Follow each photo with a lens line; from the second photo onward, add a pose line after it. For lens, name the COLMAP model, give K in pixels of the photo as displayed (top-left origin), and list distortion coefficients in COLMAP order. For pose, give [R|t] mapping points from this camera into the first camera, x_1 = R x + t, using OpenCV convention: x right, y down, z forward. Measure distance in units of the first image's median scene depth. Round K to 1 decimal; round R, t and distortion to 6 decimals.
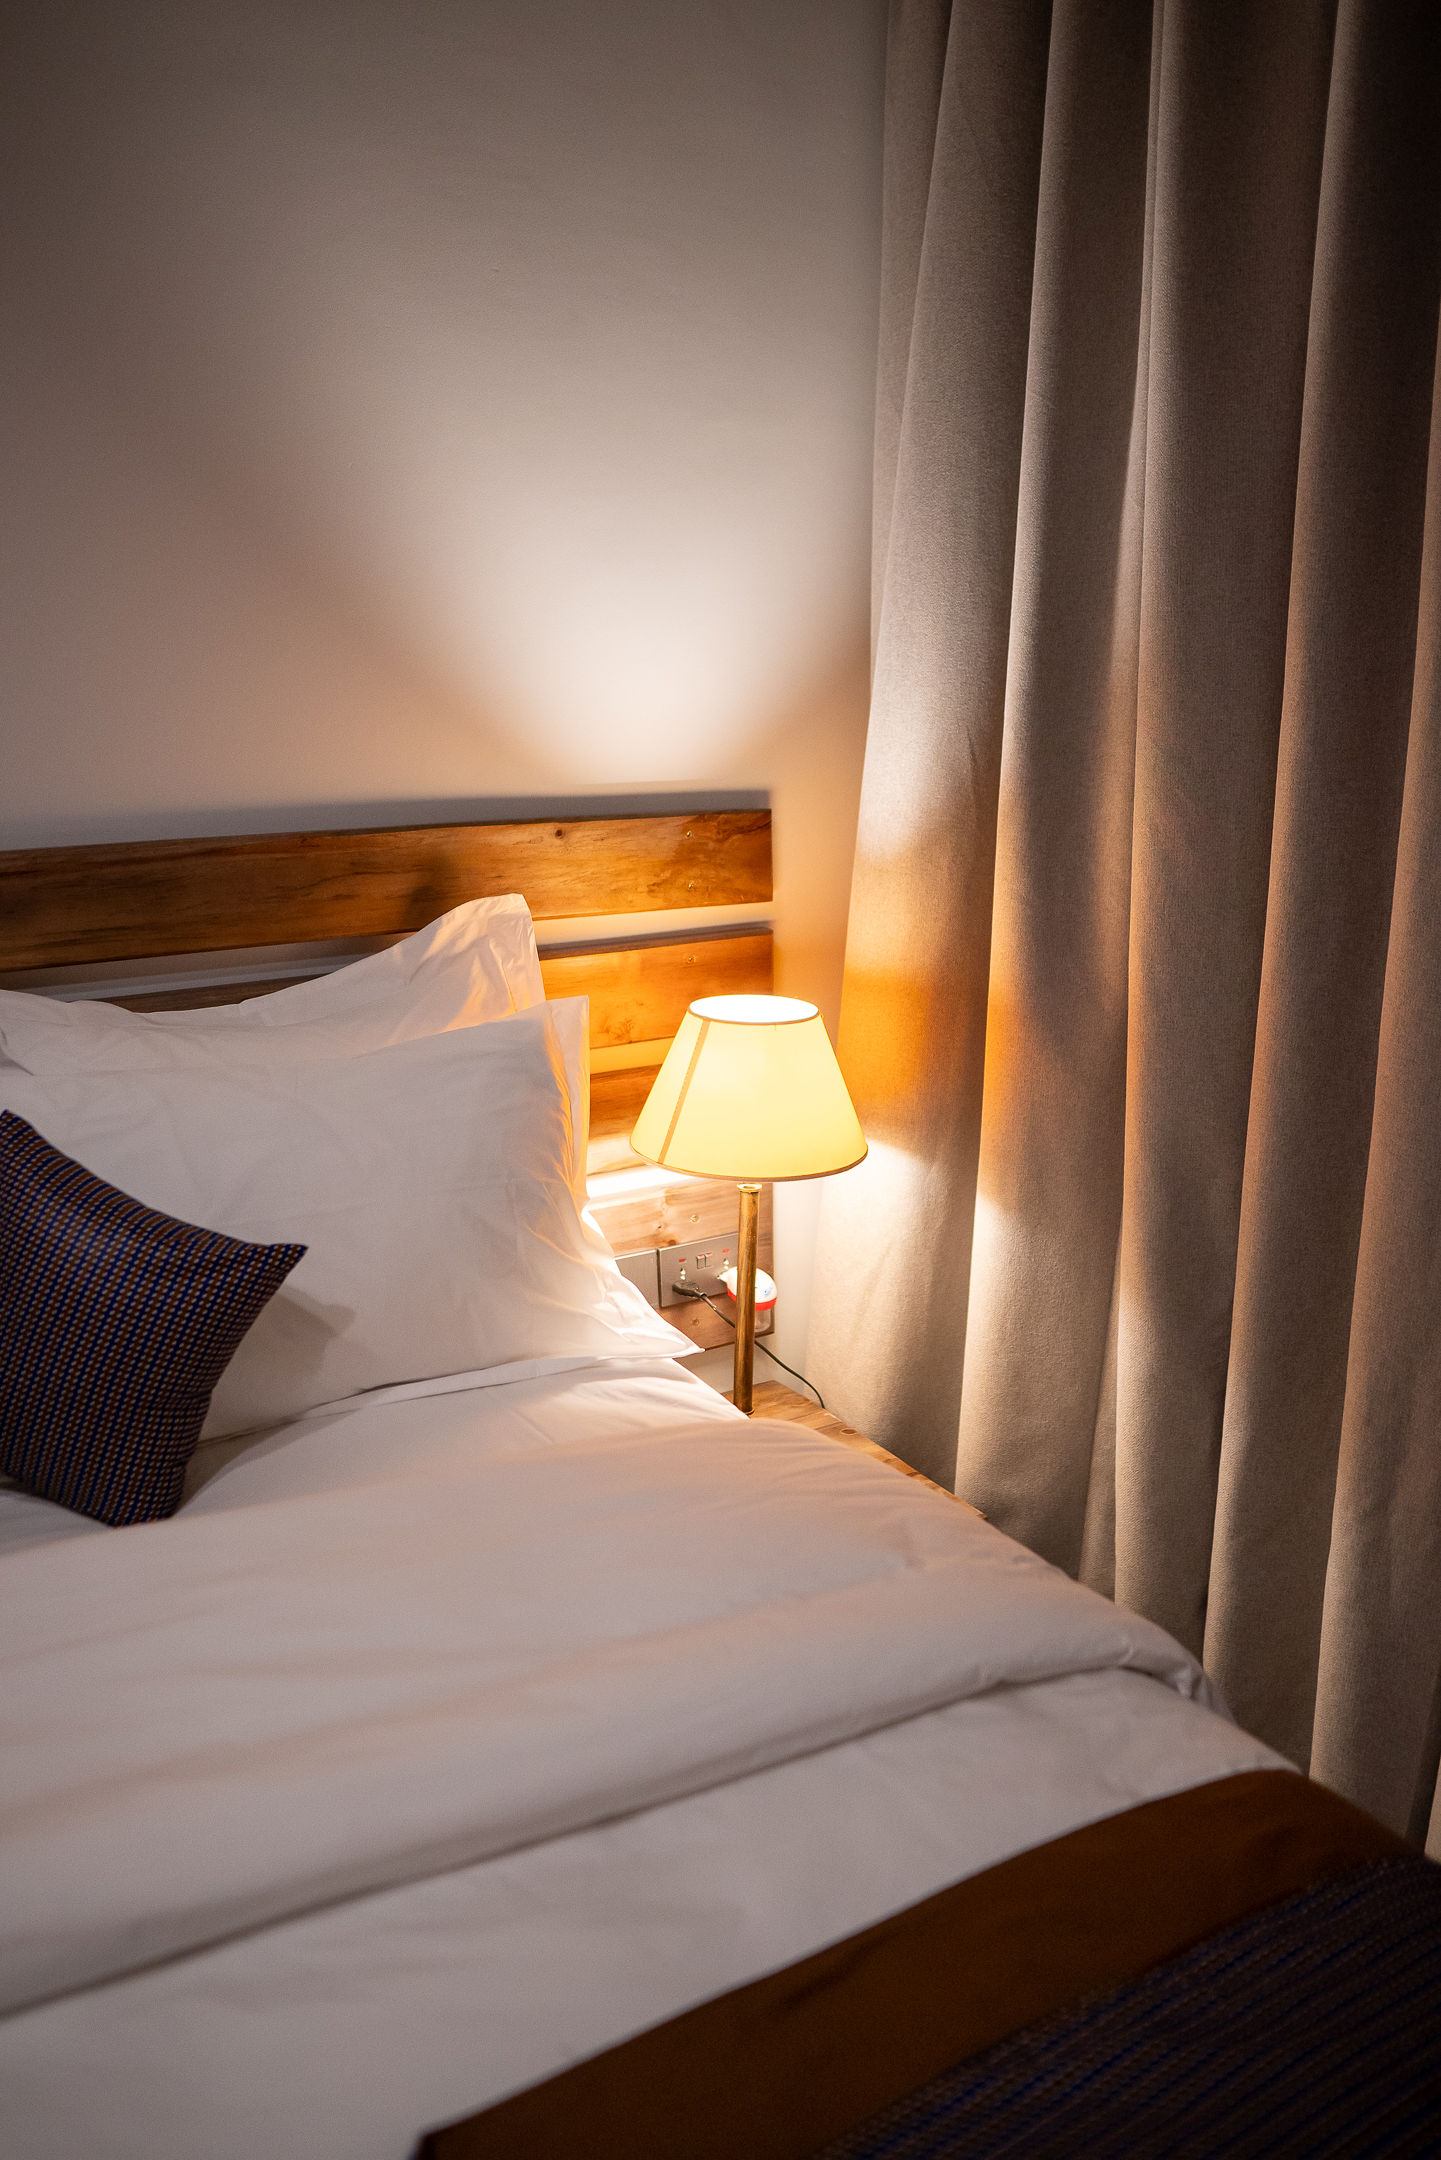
lens RADIAL K [[1526.2, 0, 697.8], [0, 1526.2, 1097.1], [0, 0, 1]] dist [-0.115085, 0.069088]
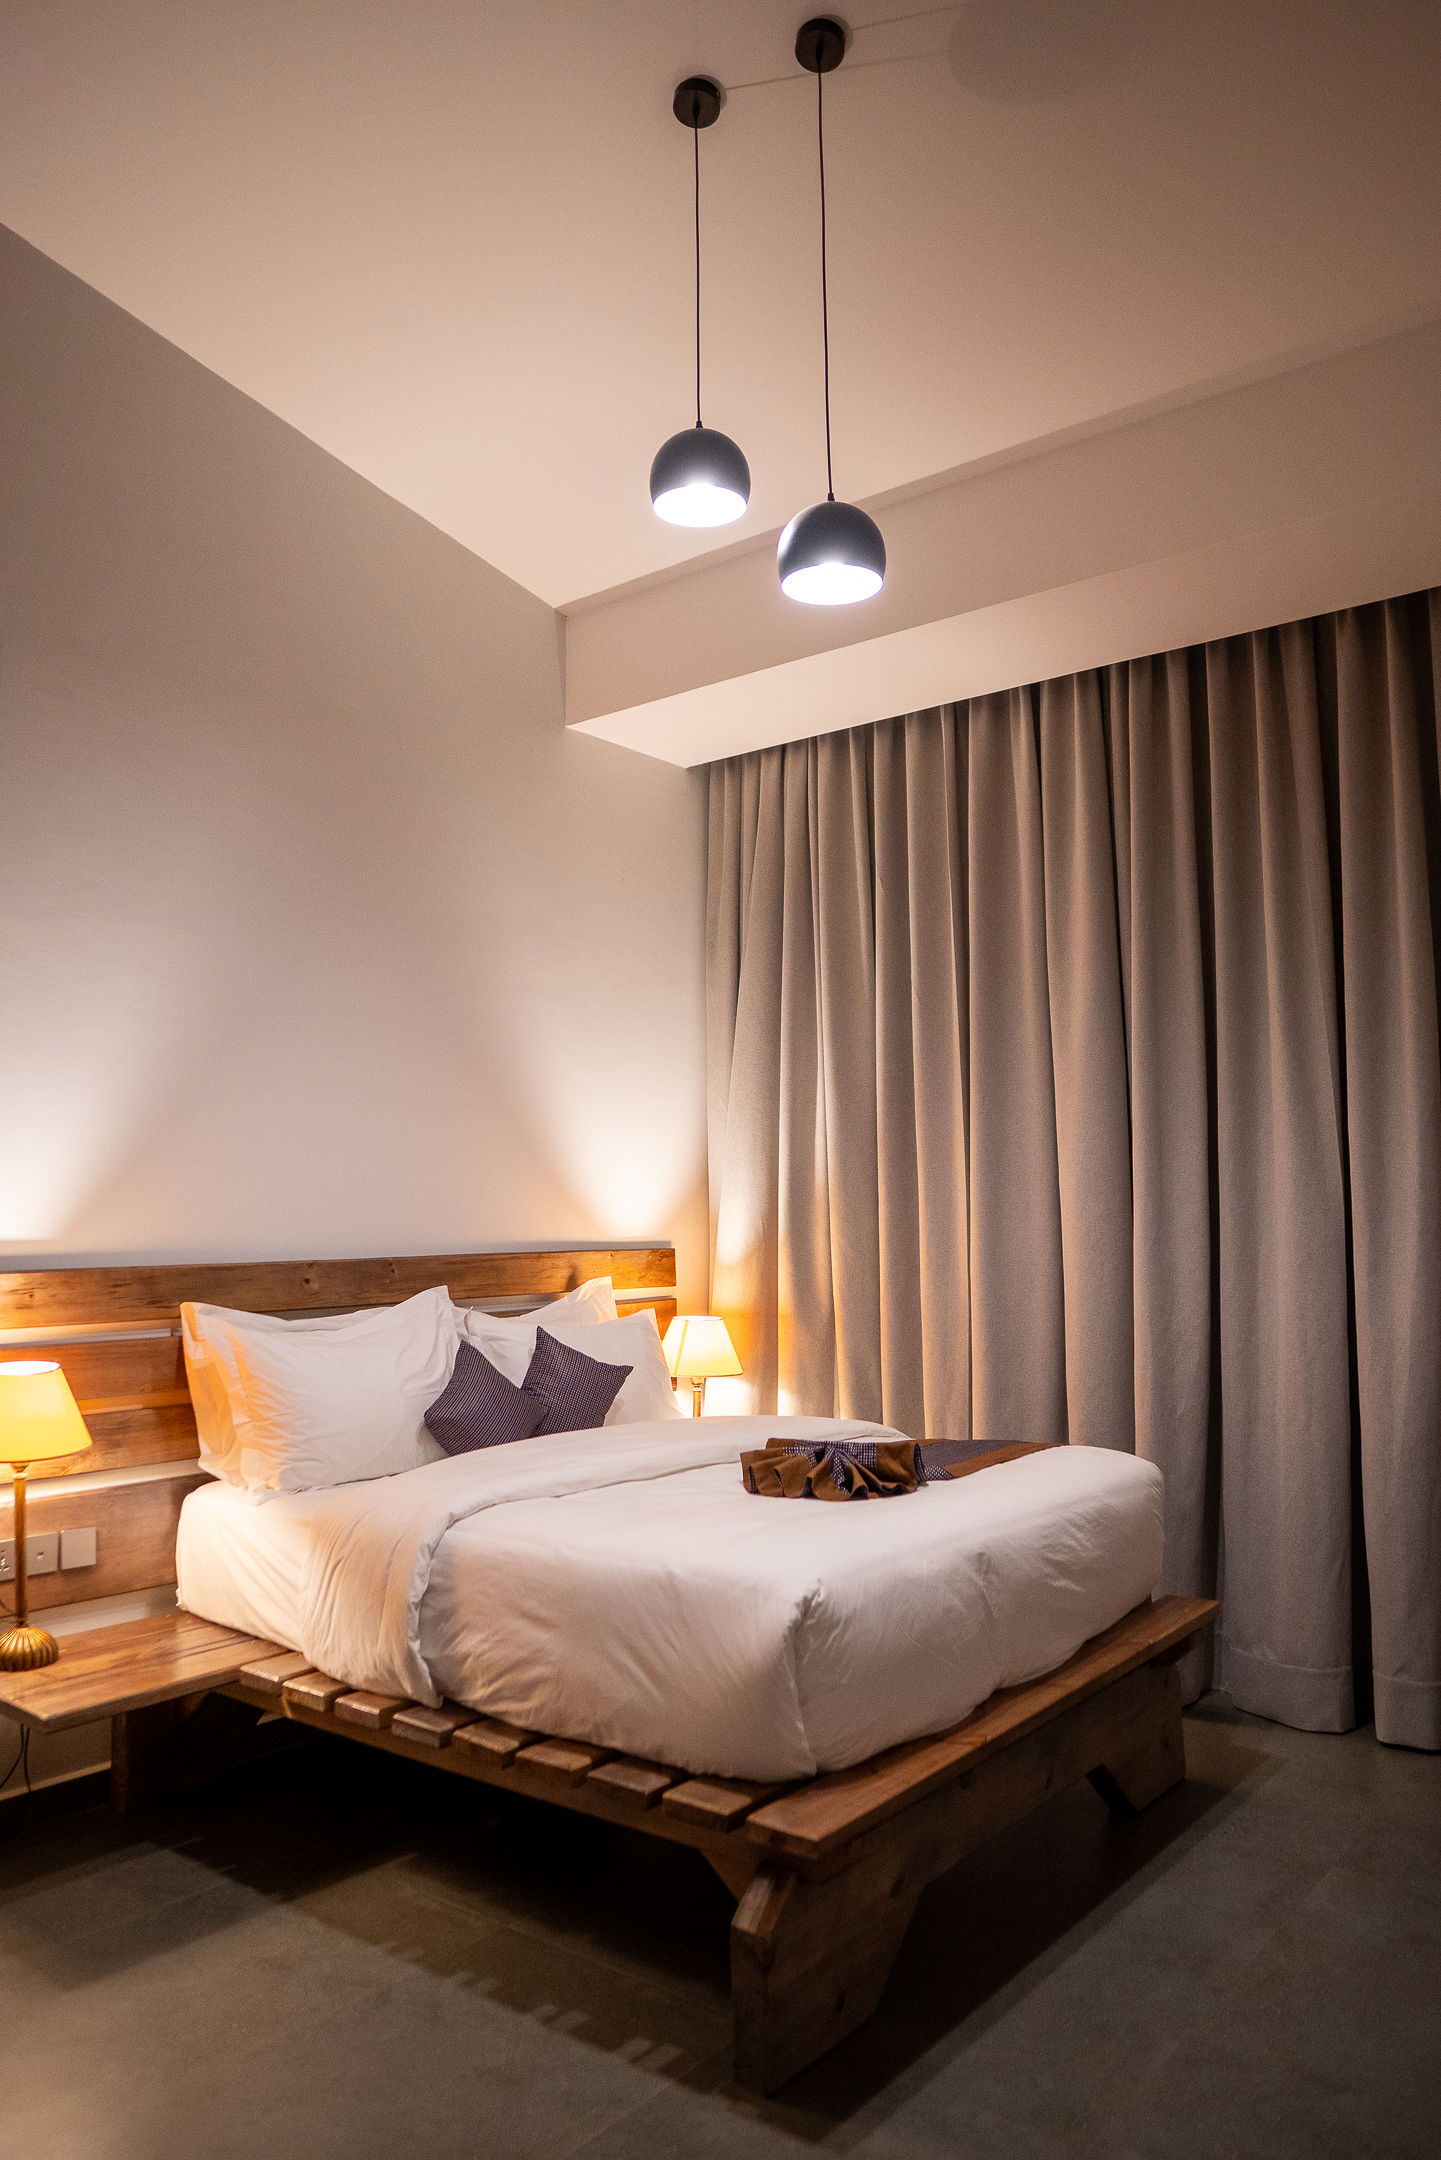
lens RADIAL K [[1526.2, 0, 702.2], [0, 1526.2, 1079.6], [0, 0, 1]] dist [-0.115085, 0.069088]
pose [[0.939933, 0.026236, 0.340350, -0.928228], [0.092499, 0.940165, -0.327924, 0.449303], [-0.328589, 0.339709, 0.881265, -1.570133]]
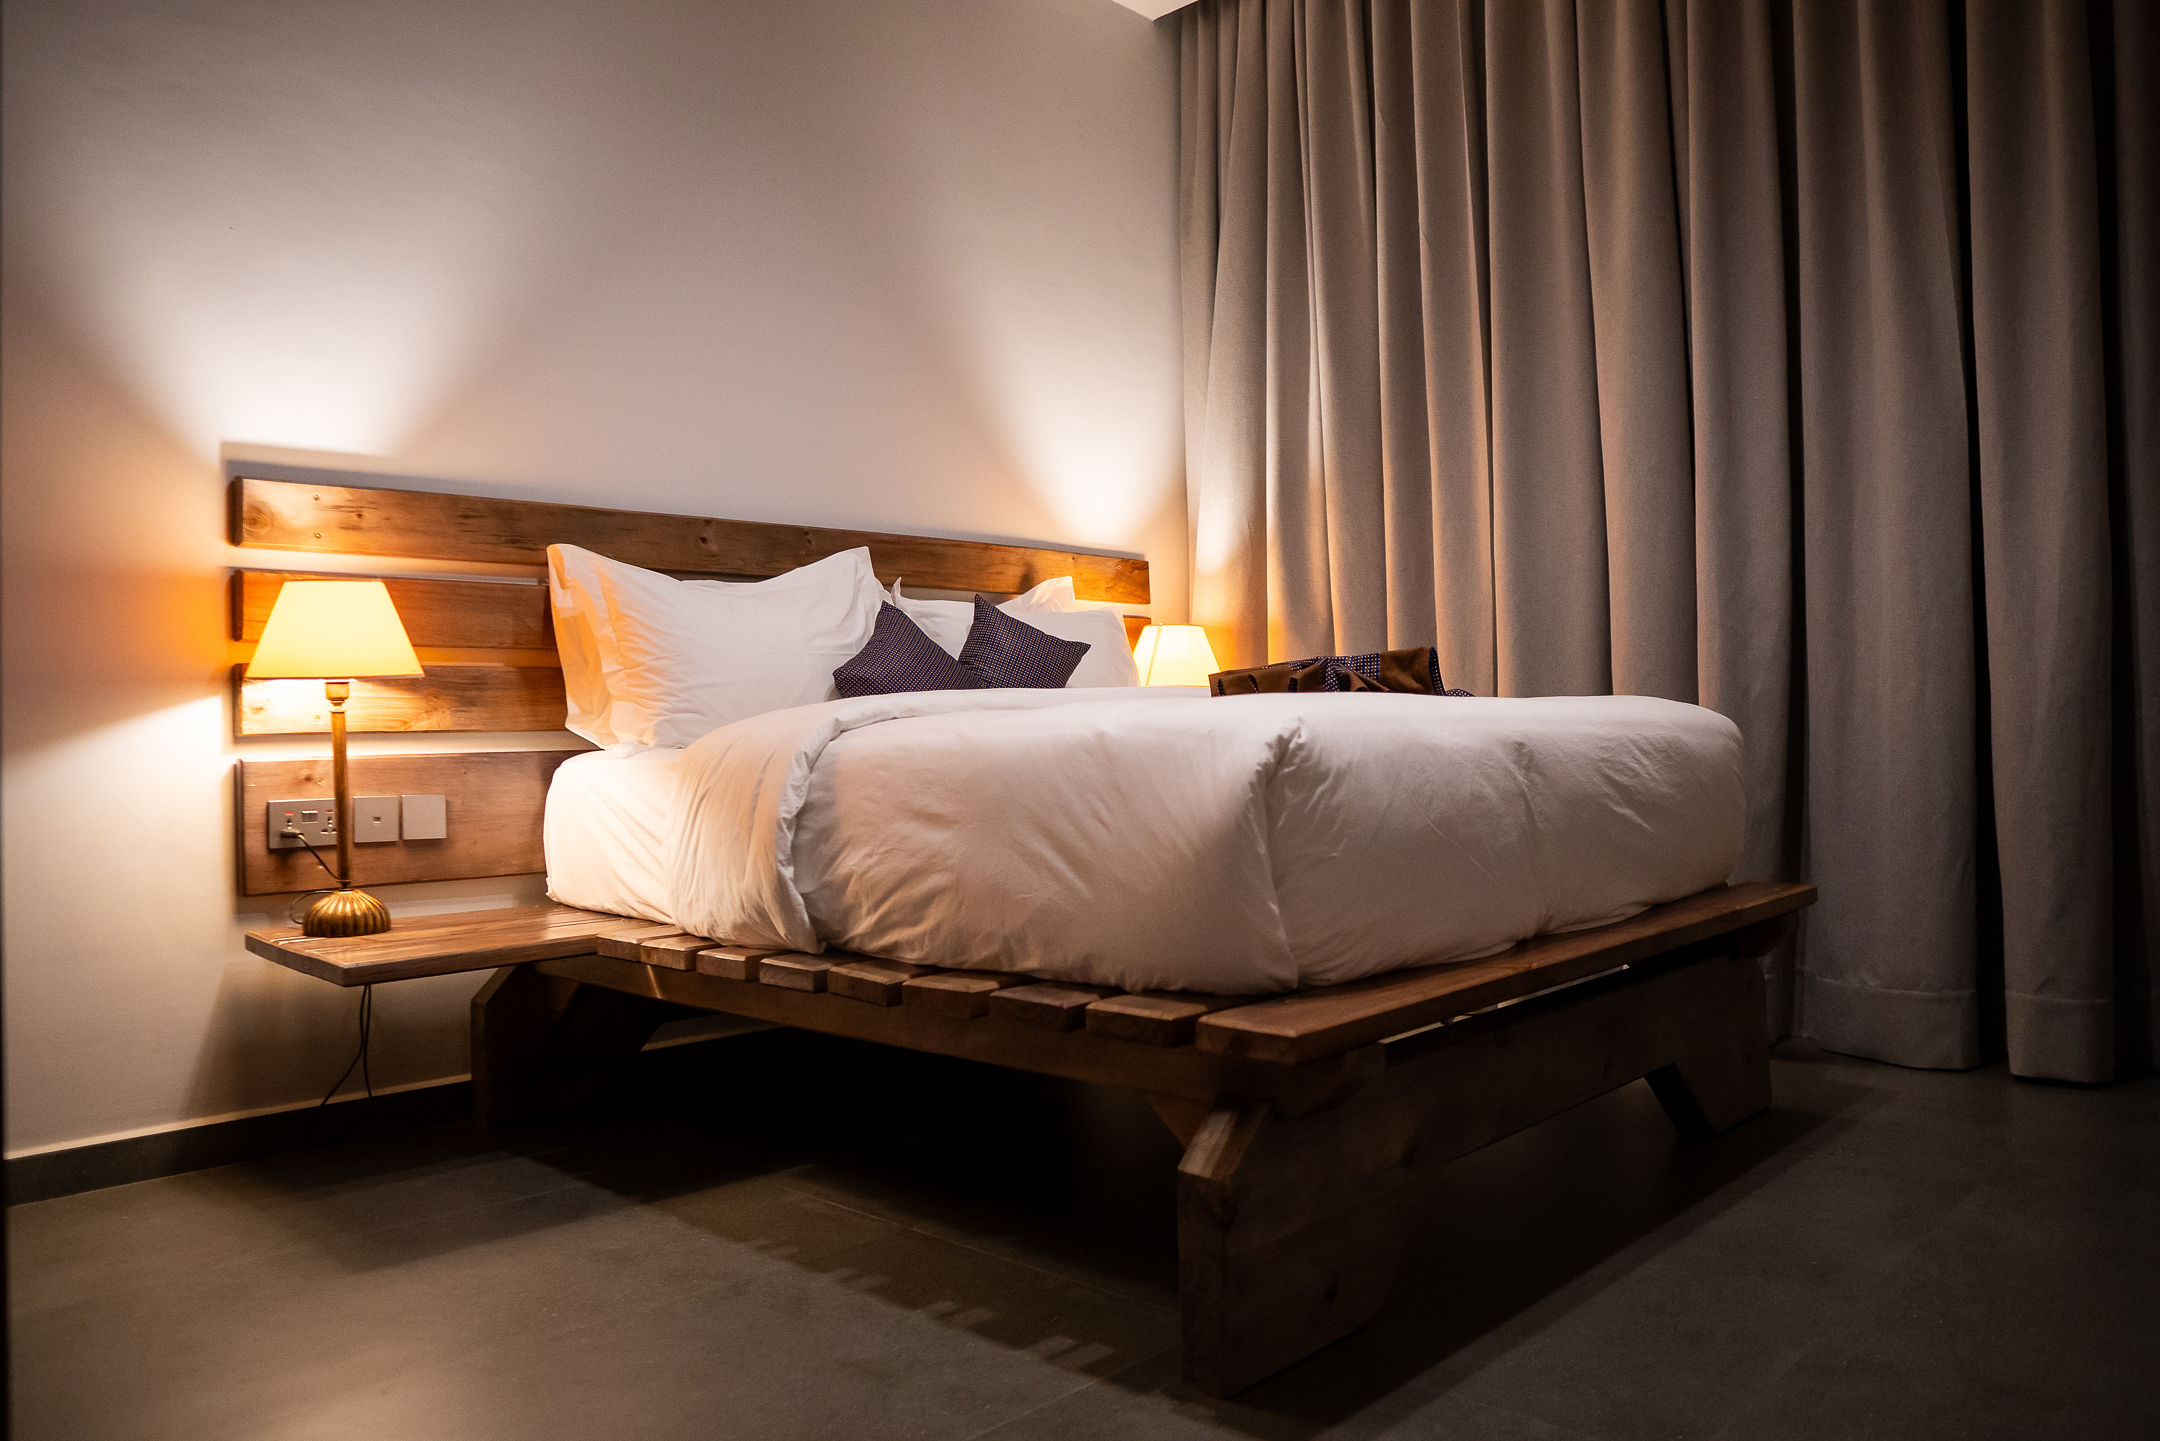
lens RADIAL K [[1526.2, 0, 1075.7], [0, 1526.2, 711.0], [0, 0, 1]] dist [-0.115085, 0.069088]
pose [[0.966394, -0.010497, 0.256852, -0.740841], [0.080329, 0.961462, -0.262943, 0.698132], [-0.244193, 0.274739, 0.929994, -1.118716]]
